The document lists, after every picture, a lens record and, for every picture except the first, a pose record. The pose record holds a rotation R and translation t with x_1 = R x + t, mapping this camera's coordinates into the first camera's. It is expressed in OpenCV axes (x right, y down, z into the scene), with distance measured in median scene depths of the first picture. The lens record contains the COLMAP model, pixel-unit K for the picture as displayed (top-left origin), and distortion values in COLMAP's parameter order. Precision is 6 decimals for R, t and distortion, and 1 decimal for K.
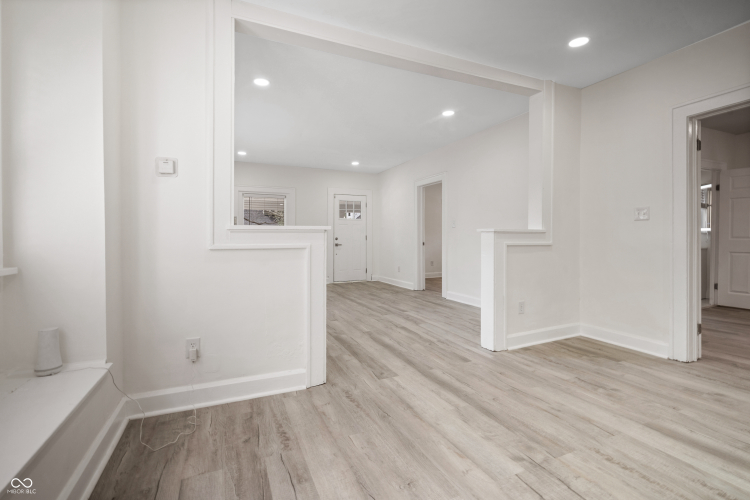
lens RADIAL K [[342.6, 0, 376.3], [0, 342.6, 245.3], [0, 0, 1]] dist [-0.008522, 0.000512]
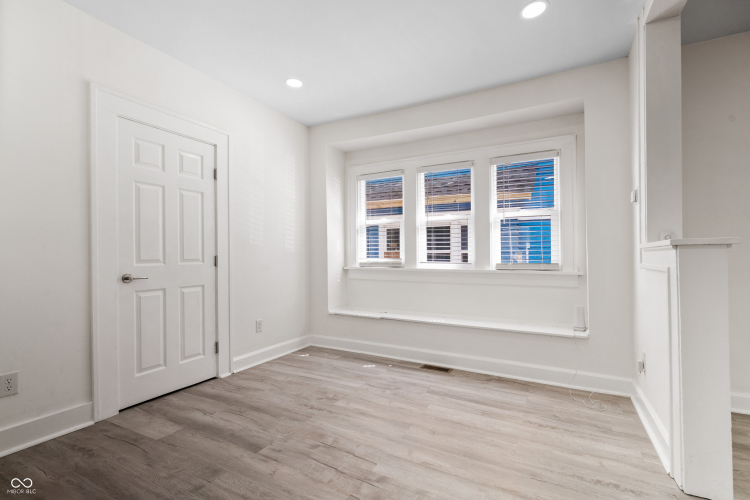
lens RADIAL K [[342.6, 0, 374.6], [0, 342.6, 253.5], [0, 0, 1]] dist [-0.008522, 0.000512]
pose [[-0.794260, -0.000887, -0.607578, 1.017015], [-0.005976, 0.999962, 0.006353, -0.046052], [0.607549, 0.008677, -0.794235, 1.734436]]
